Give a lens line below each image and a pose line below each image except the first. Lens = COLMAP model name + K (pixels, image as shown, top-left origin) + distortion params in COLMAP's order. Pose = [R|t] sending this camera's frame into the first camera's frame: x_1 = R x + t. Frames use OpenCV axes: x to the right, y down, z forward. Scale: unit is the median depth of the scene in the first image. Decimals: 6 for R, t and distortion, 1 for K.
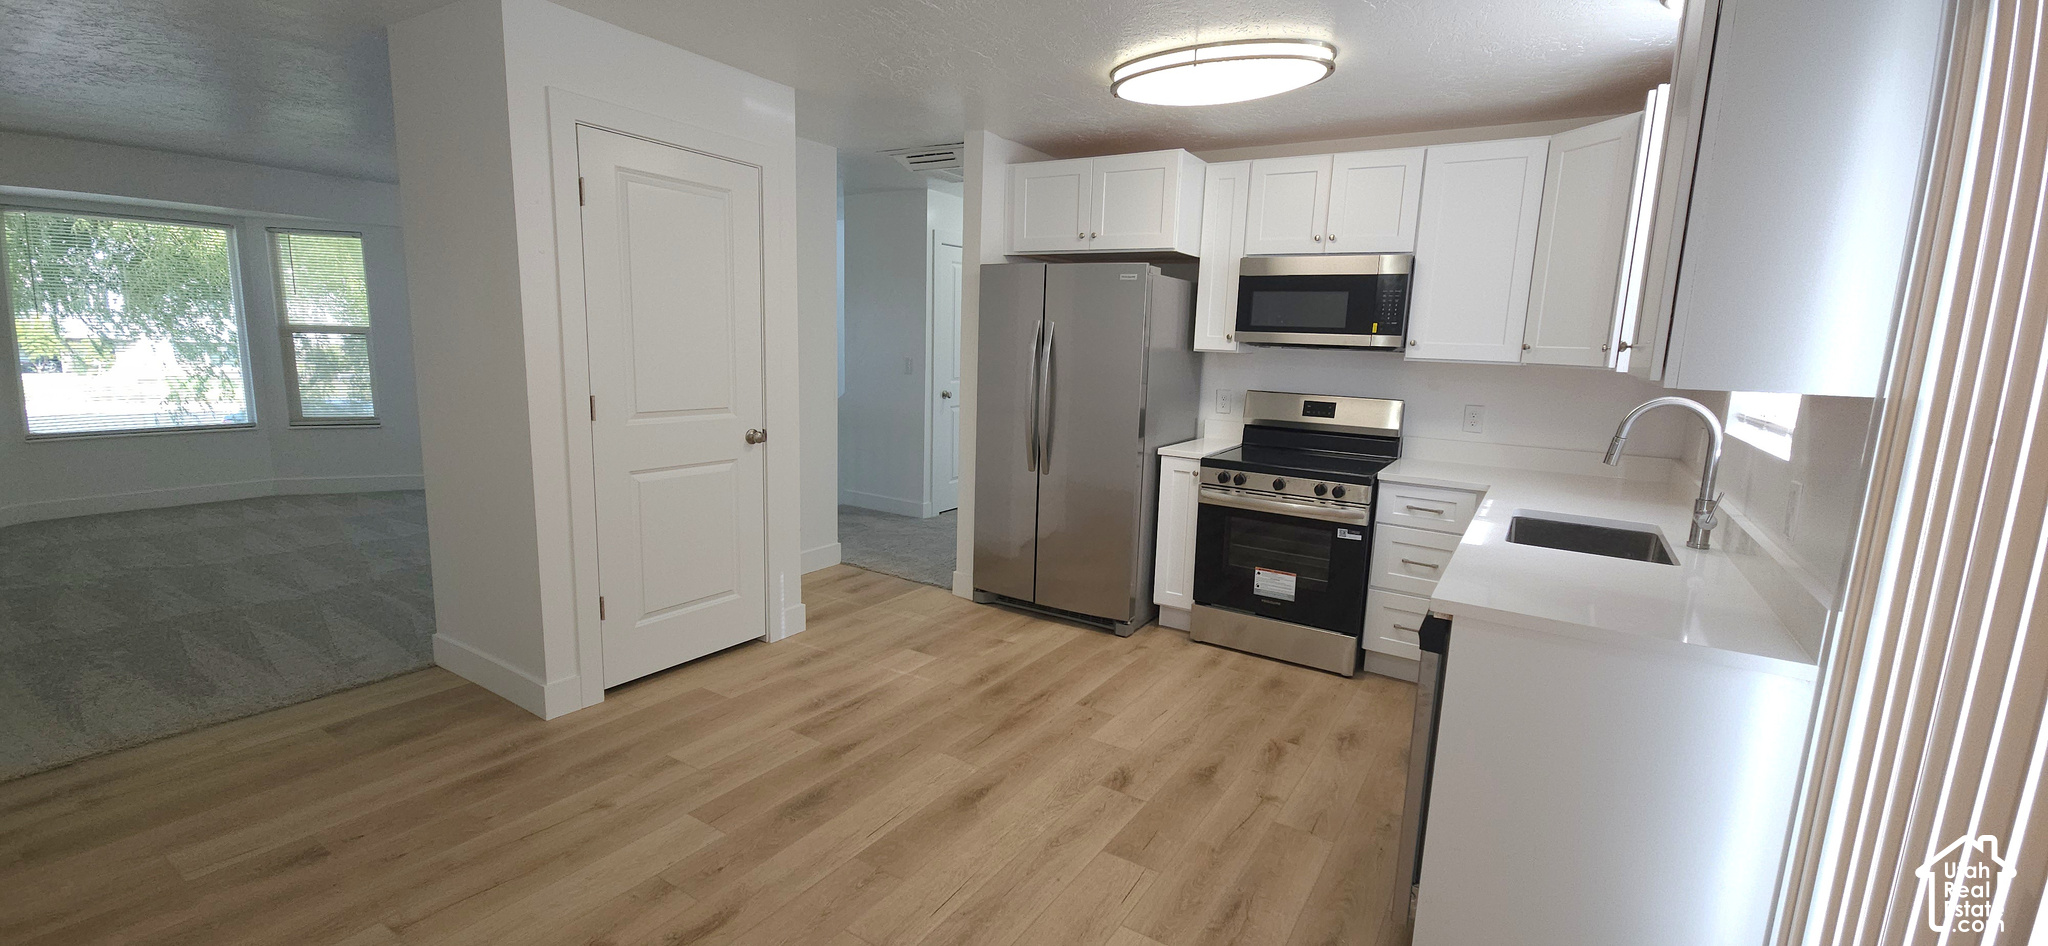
lens RADIAL K [[835.8, 0, 1039.1], [0, 835.8, 476.3], [0, 0, 1]] dist [0.015684, -0.010621]
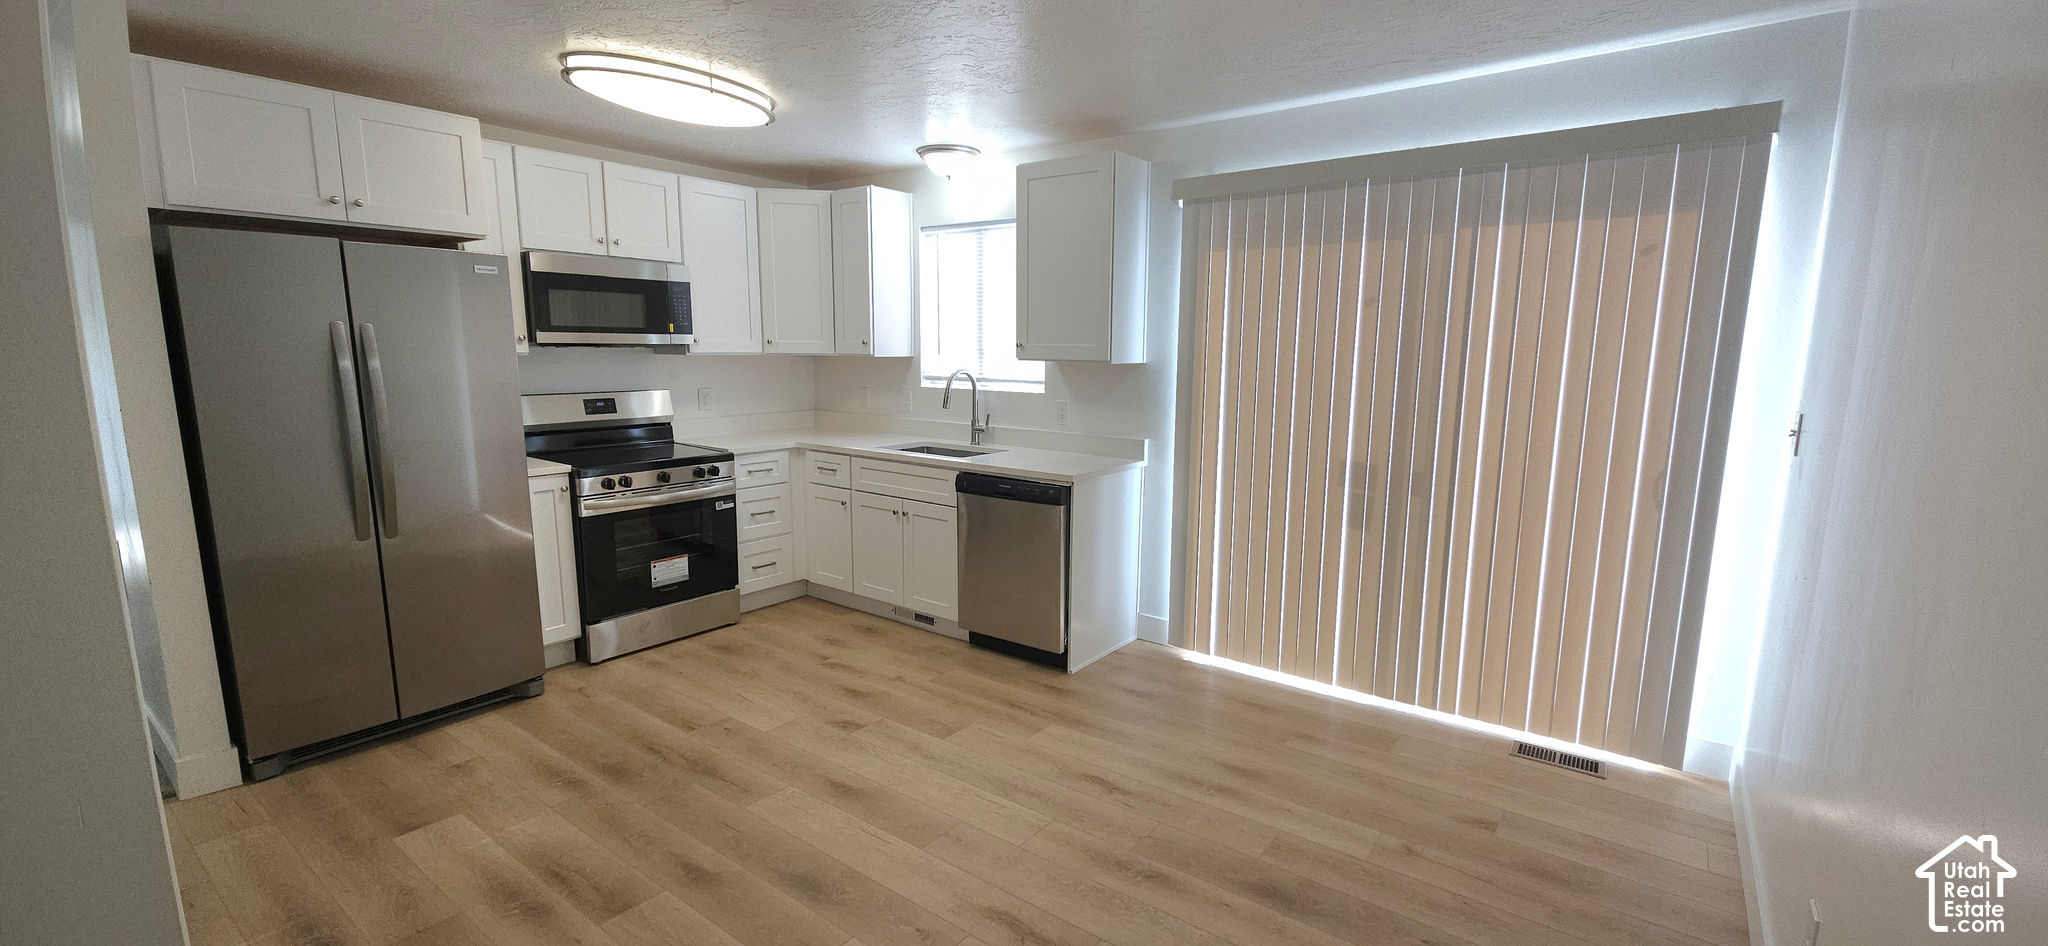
lens RADIAL K [[835.8, 0, 1039.1], [0, 835.8, 476.3], [0, 0, 1]] dist [0.015684, -0.010621]
pose [[0.089198, -0.190629, 0.977601, -0.717646], [0.157724, 0.971833, 0.175113, -0.103714], [-0.983446, 0.138572, 0.116752, 0.411445]]
